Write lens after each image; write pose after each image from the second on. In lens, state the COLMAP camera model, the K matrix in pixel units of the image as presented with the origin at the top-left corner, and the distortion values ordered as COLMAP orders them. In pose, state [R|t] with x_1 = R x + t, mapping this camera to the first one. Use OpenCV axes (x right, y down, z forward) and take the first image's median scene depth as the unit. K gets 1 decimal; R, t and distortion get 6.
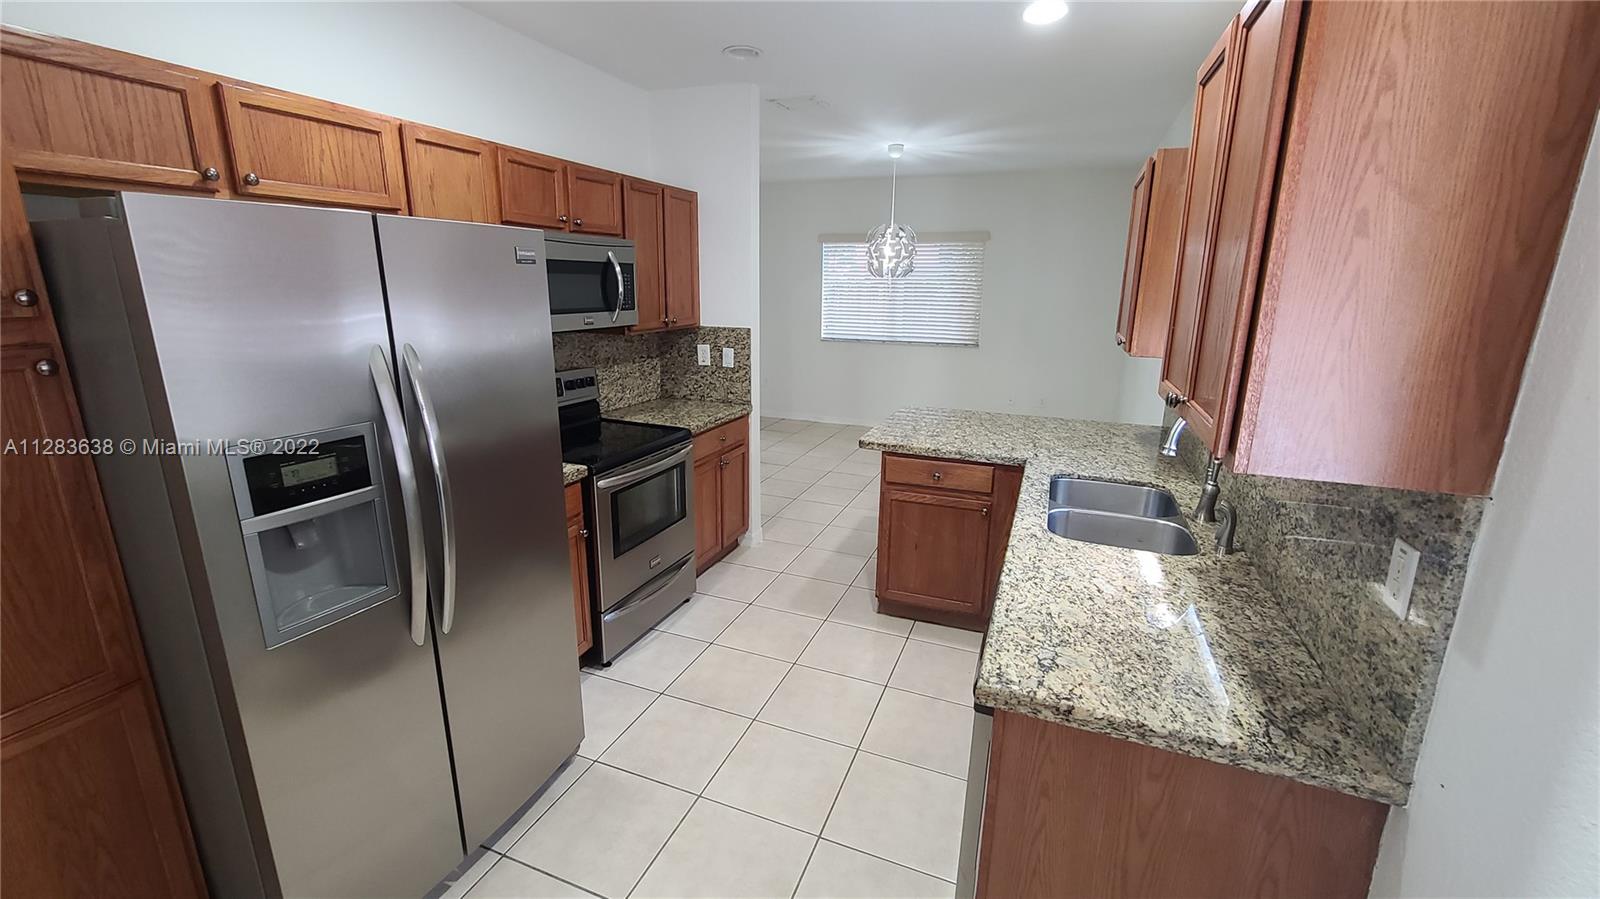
lens RADIAL K [[665.1, 0, 800.0], [0, 665.1, 449.5], [0, 0, 1]] dist [-0.001816, -0.000373]
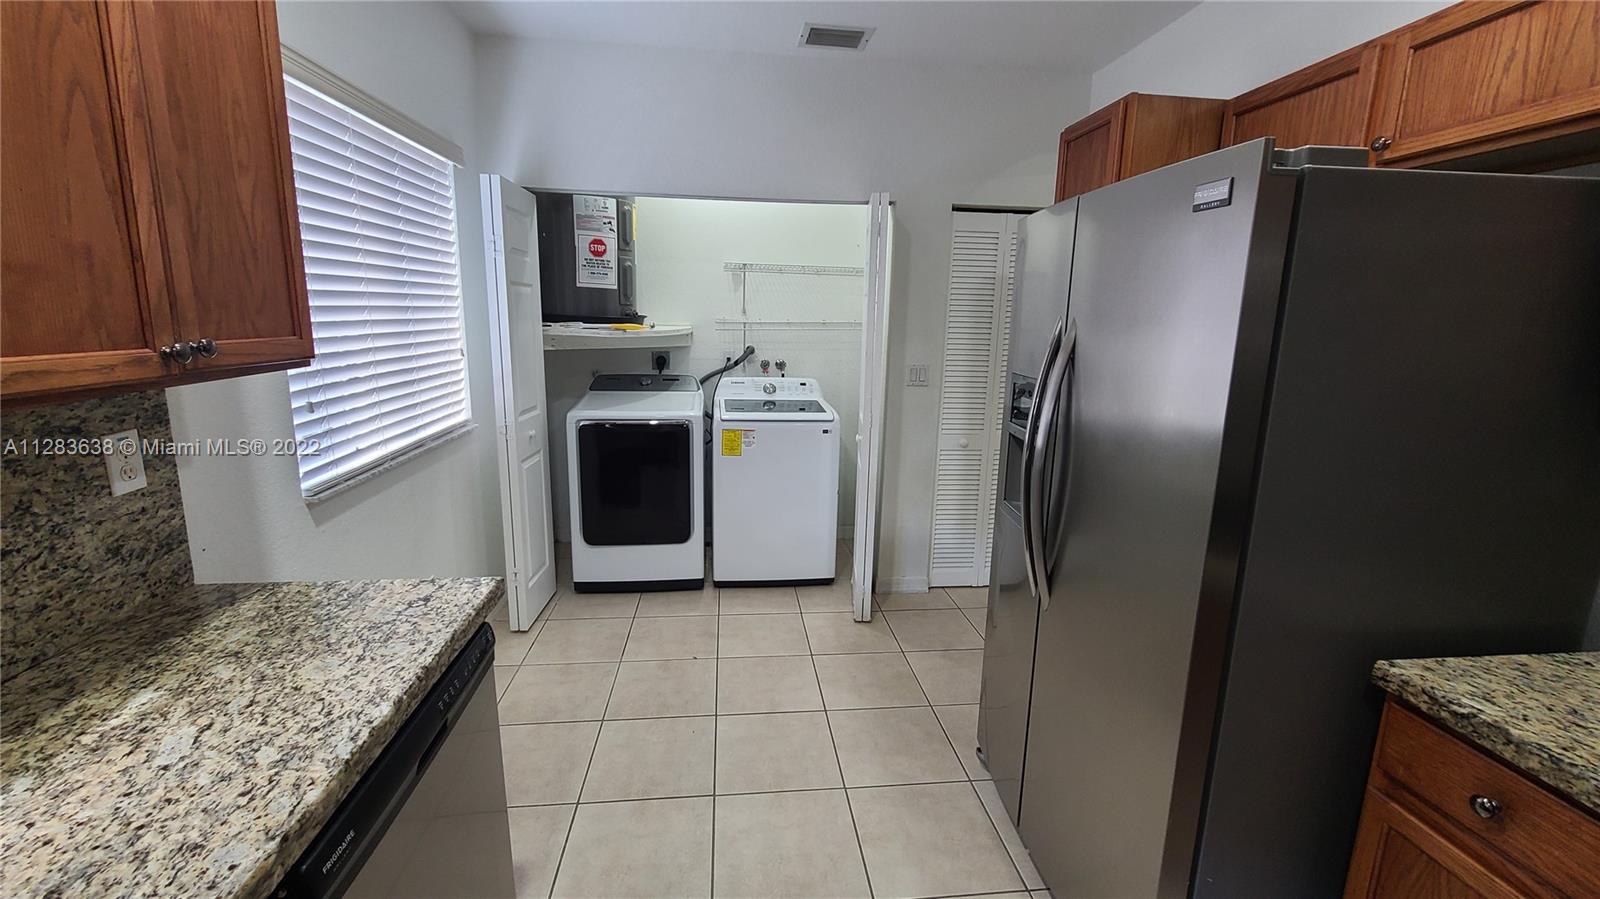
lens RADIAL K [[665.1, 0, 800.0], [0, 665.1, 449.5], [0, 0, 1]] dist [-0.001816, -0.000373]
pose [[-0.889537, 0.063014, -0.452497, 0.239327], [-0.142840, 0.902428, 0.406473, -0.301779], [0.433959, 0.426207, -0.793742, 1.555624]]
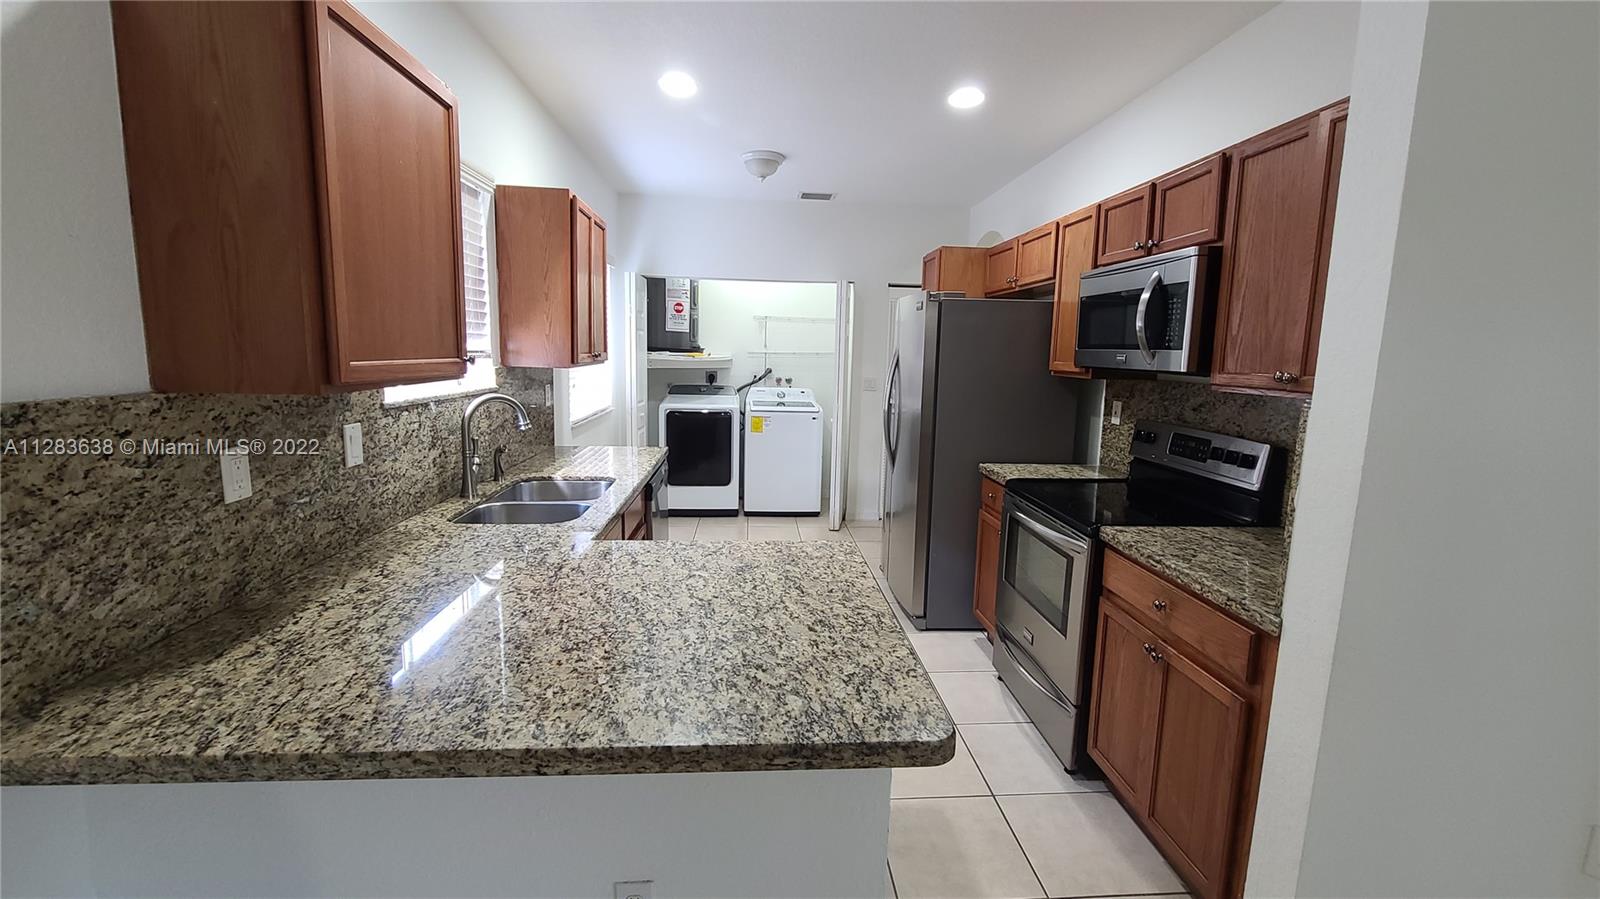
lens RADIAL K [[665.1, 0, 800.0], [0, 665.1, 449.5], [0, 0, 1]] dist [-0.001816, -0.000373]
pose [[-0.904227, 0.032610, -0.425806, 0.353272], [-0.137565, 0.921691, 0.362714, -0.368302], [0.404290, 0.386551, -0.828932, 1.830229]]
